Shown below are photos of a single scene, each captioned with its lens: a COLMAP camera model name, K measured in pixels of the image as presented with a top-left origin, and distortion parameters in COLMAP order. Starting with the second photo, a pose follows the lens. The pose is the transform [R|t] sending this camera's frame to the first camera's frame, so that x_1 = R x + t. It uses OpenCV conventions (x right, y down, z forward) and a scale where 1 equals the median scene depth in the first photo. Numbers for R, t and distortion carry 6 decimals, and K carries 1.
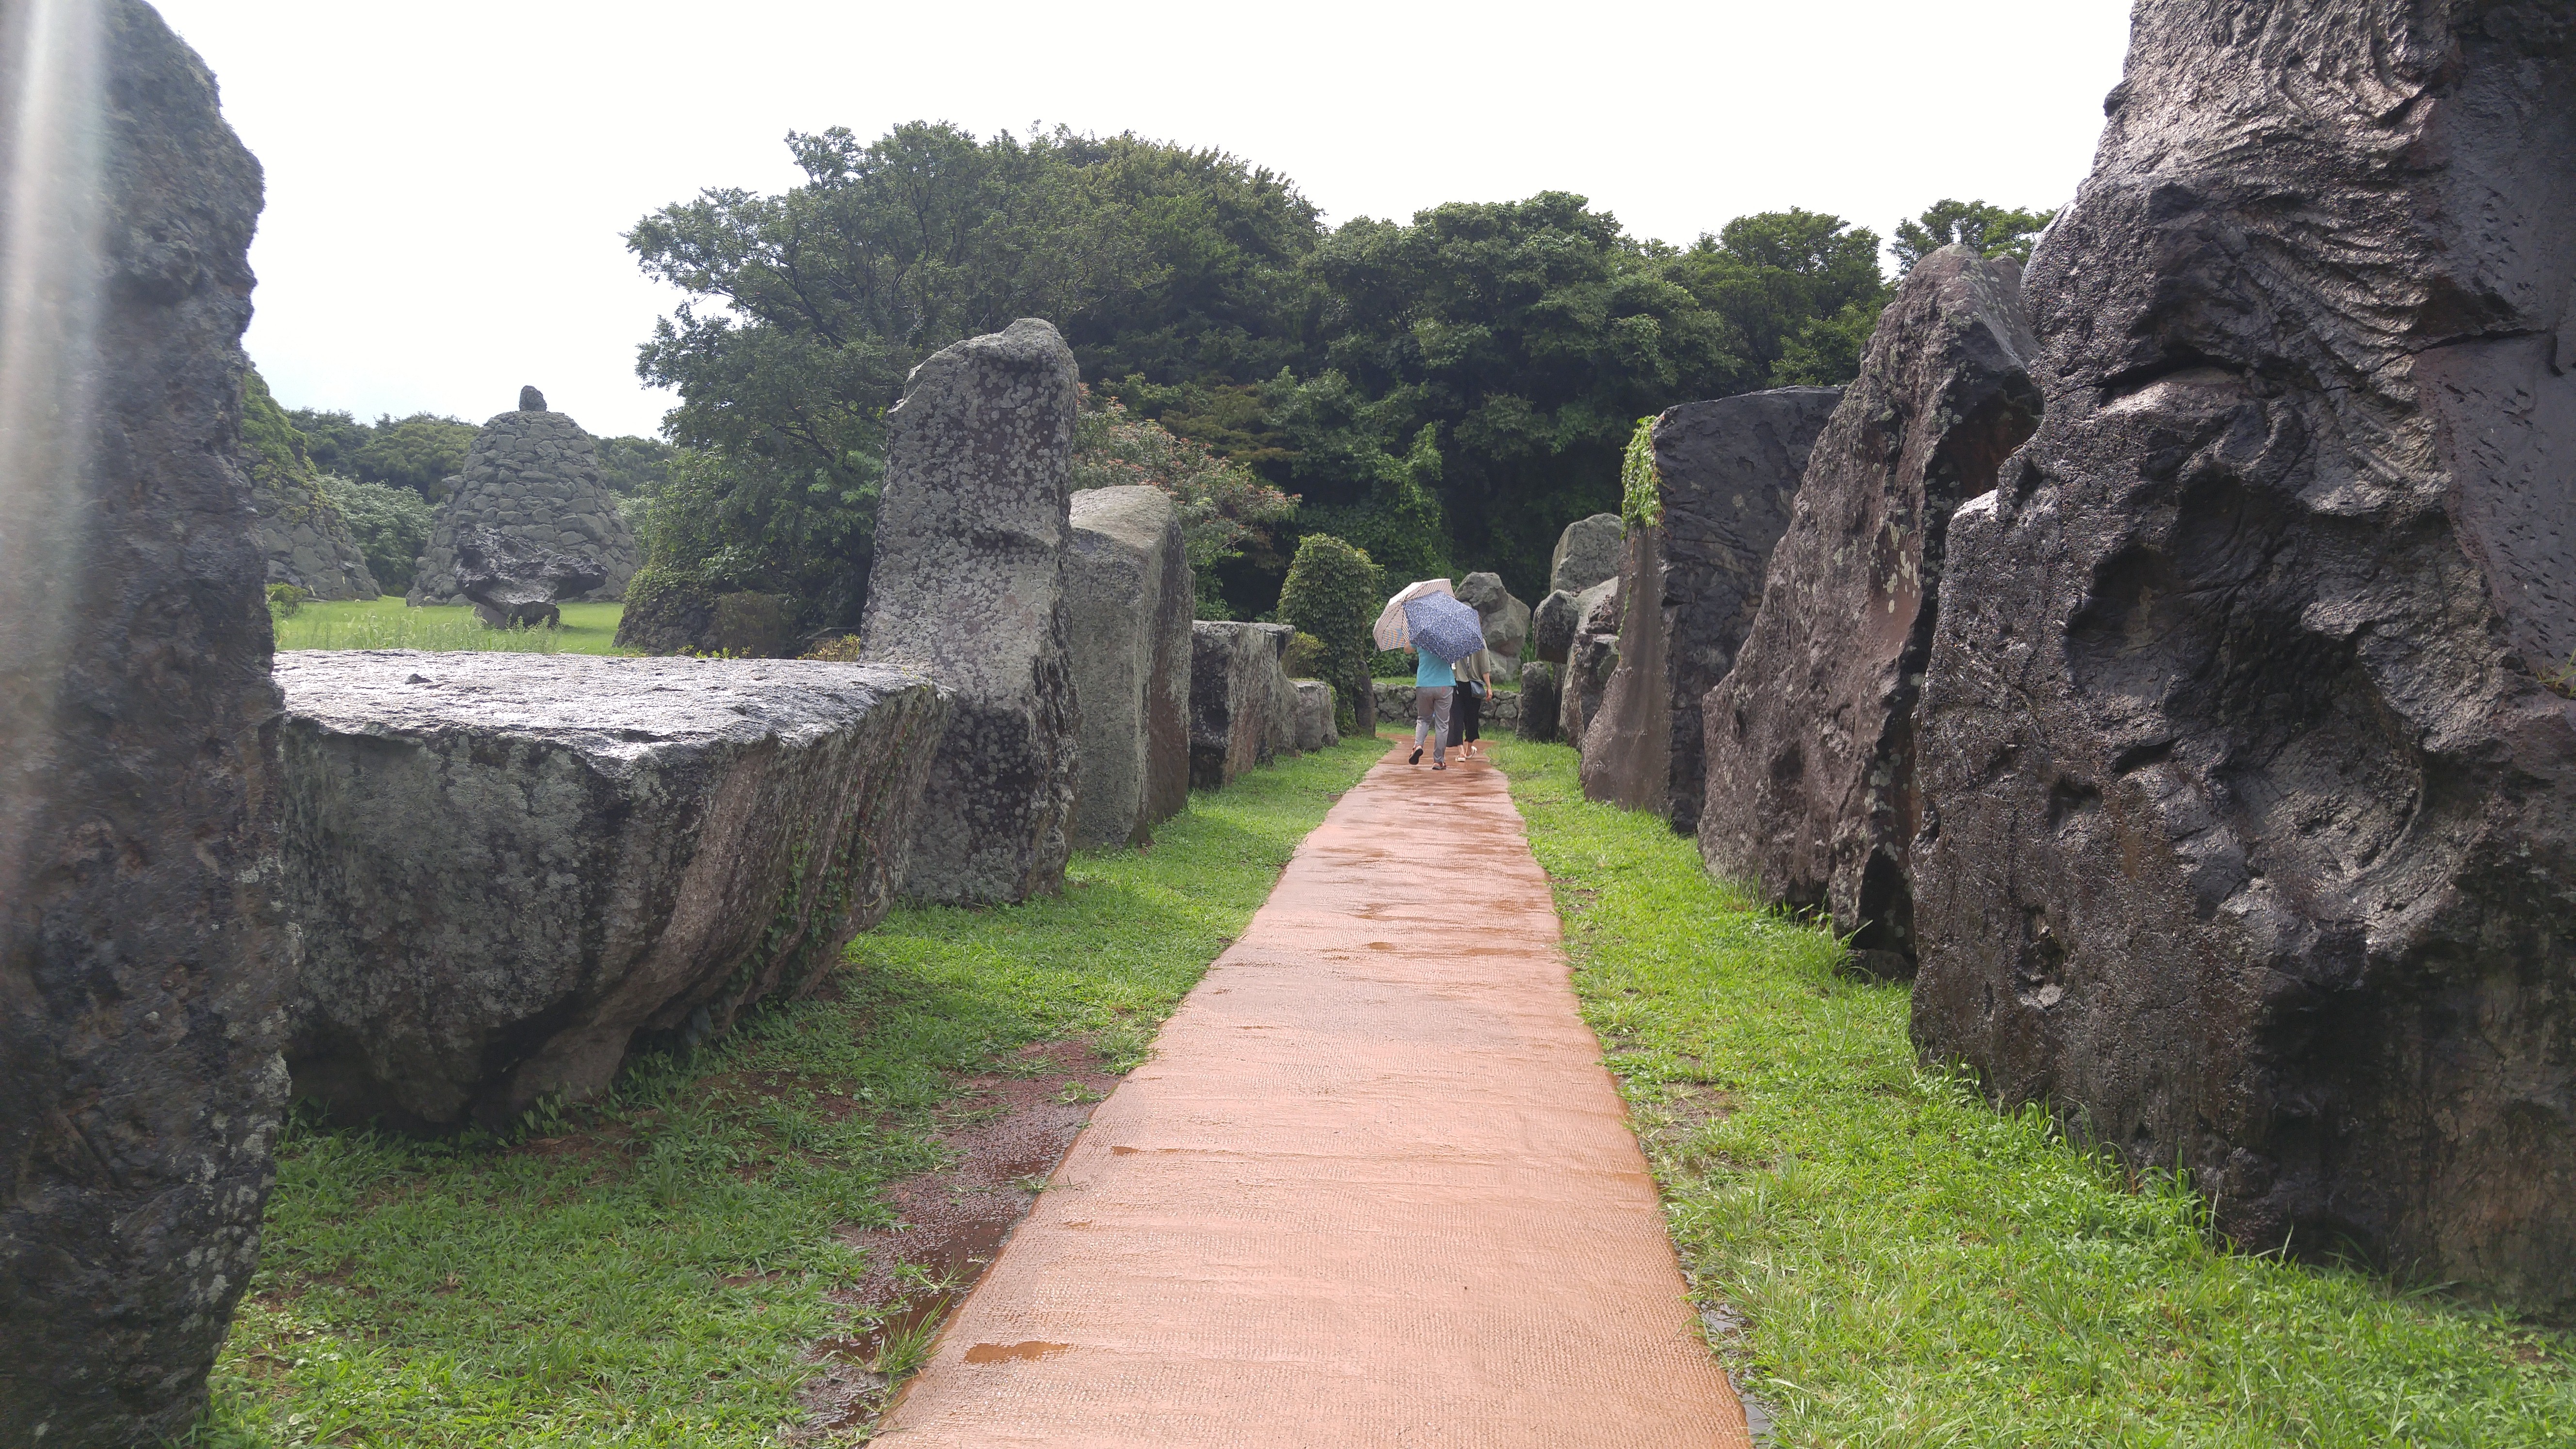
lens RADIAL K [[1828.1, 0, 1288.0], [0, 1828.1, 724.5], [0, 0, 1]] dist [-0.000048, -0.000512]
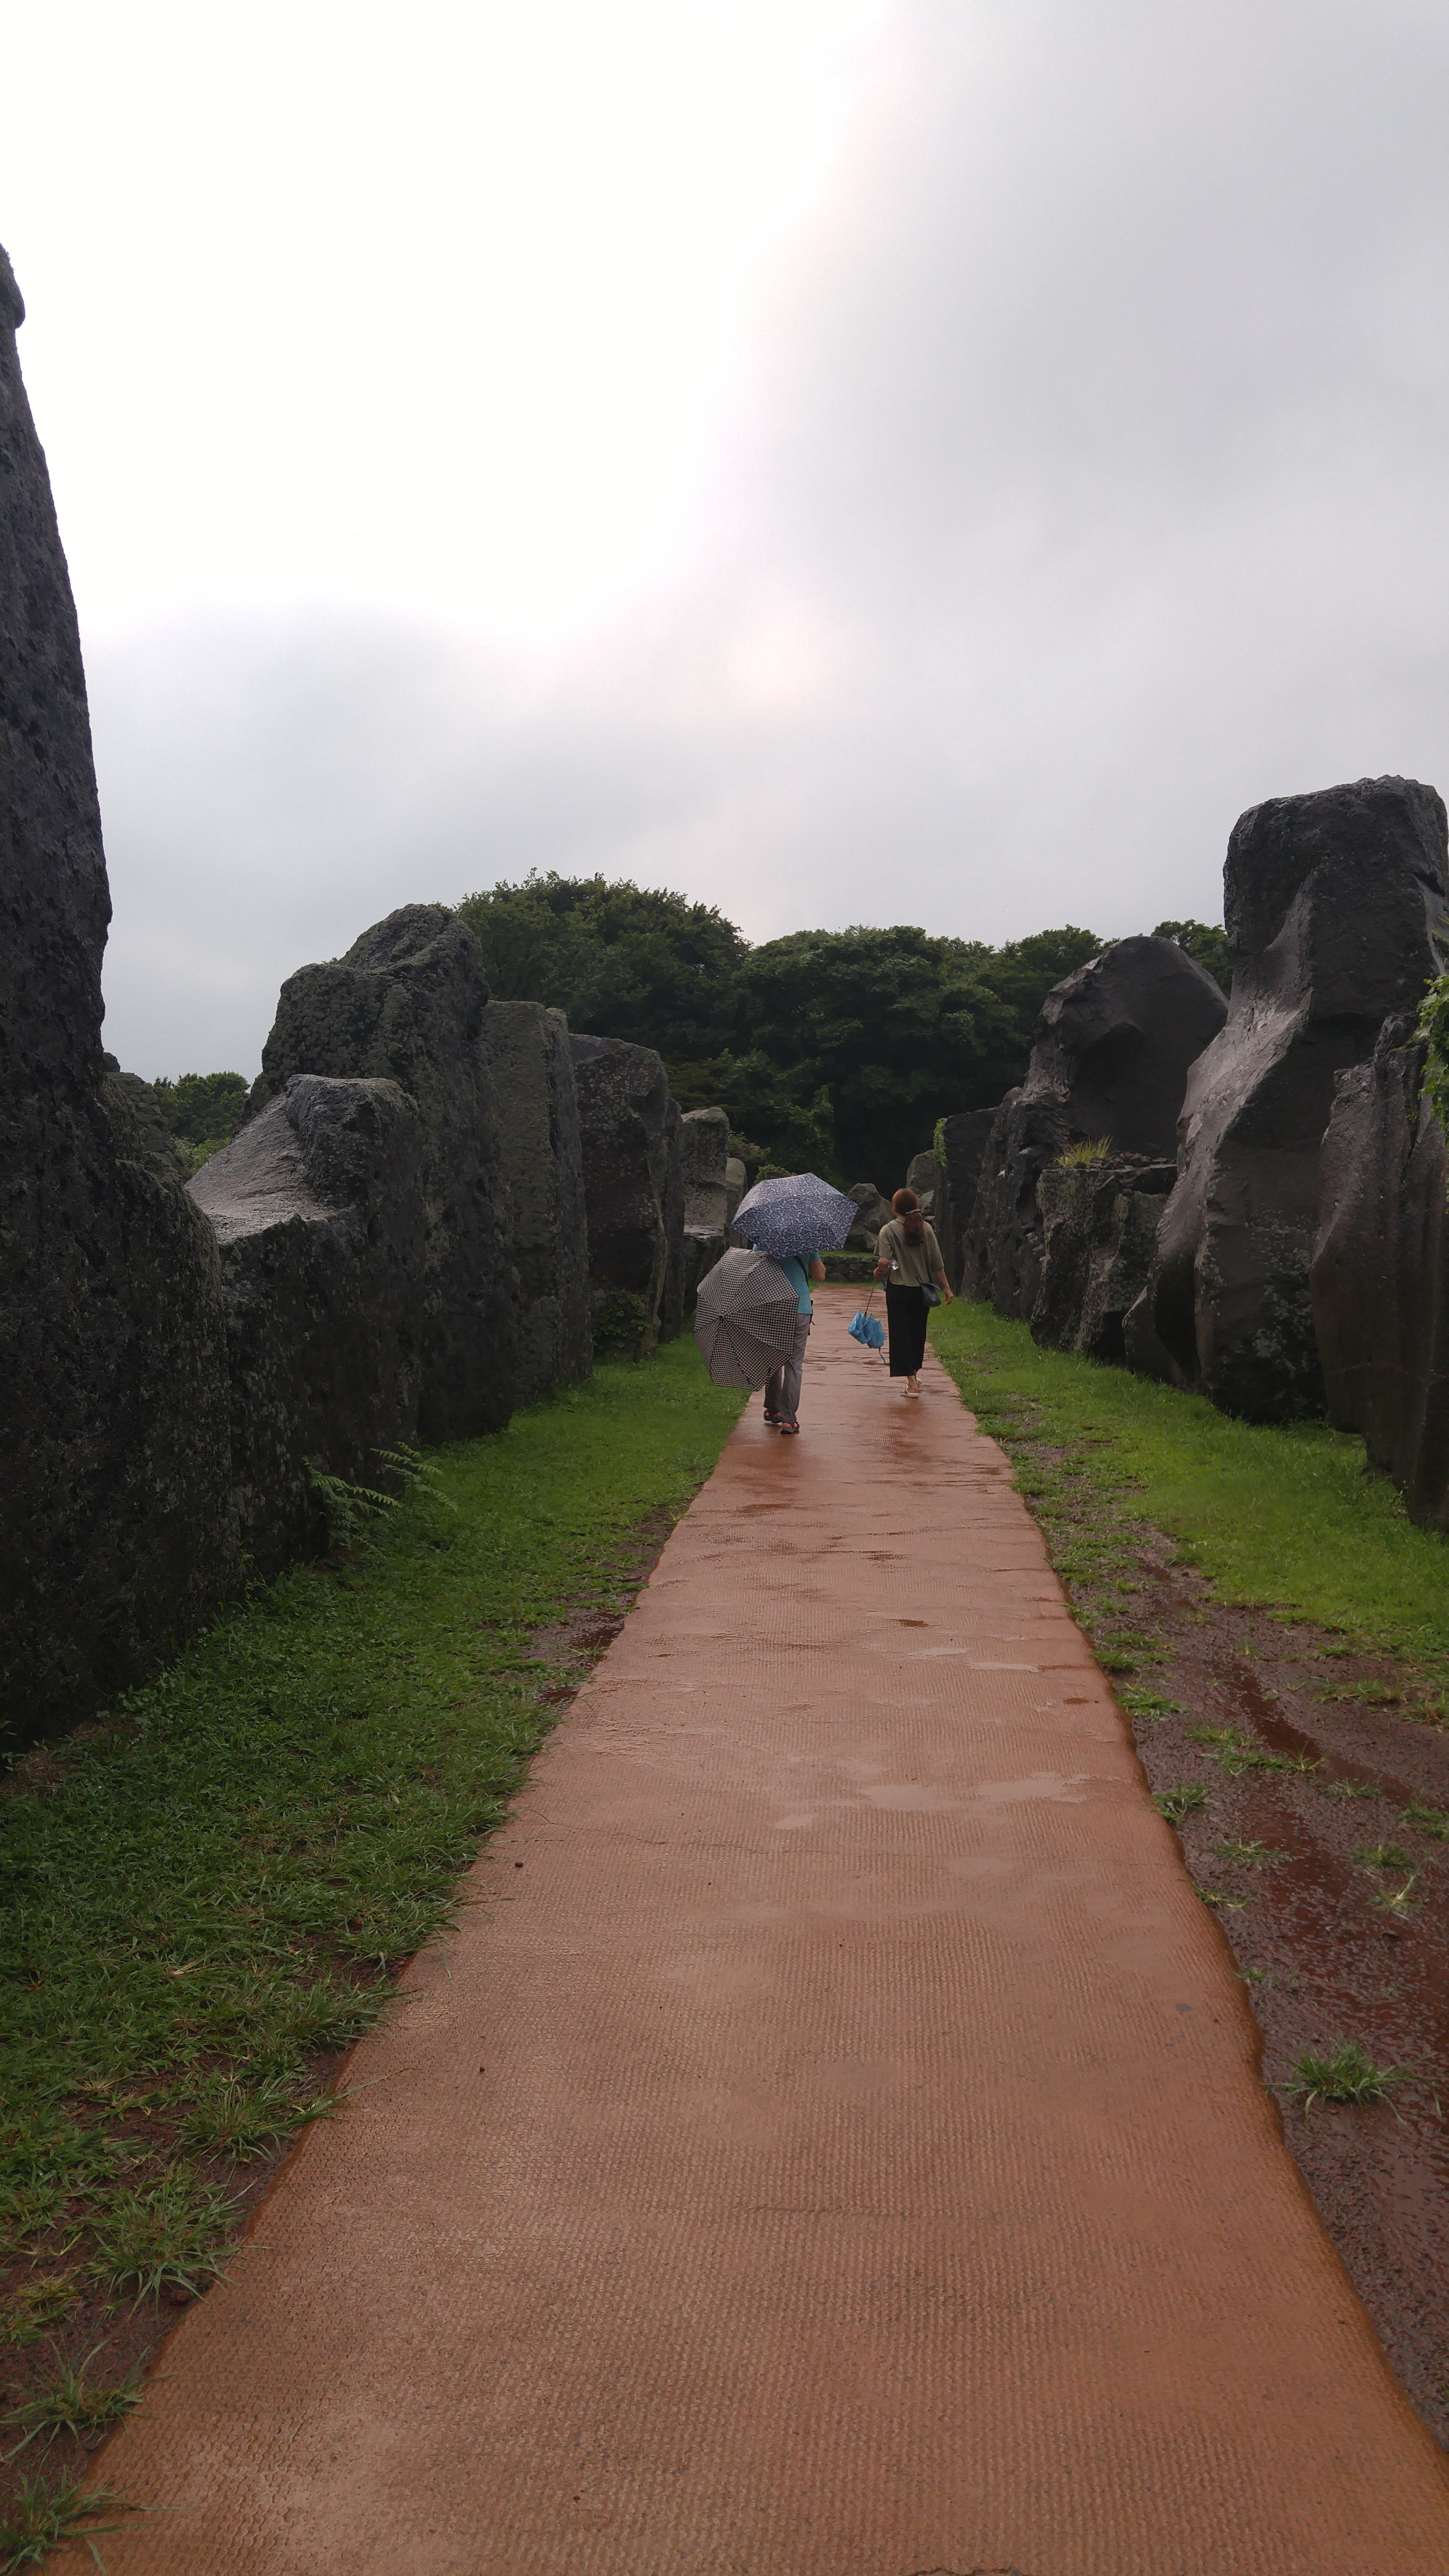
lens RADIAL K [[1828.1, 0, 673.1], [0, 1828.1, 1282.2], [0, 0, 1]] dist [-0.000048, -0.000512]
pose [[0.999527, -0.029908, 0.007148, -0.063147], [0.030090, 0.999186, -0.026855, 0.034348], [-0.006339, 0.027057, 0.999614, -0.502260]]
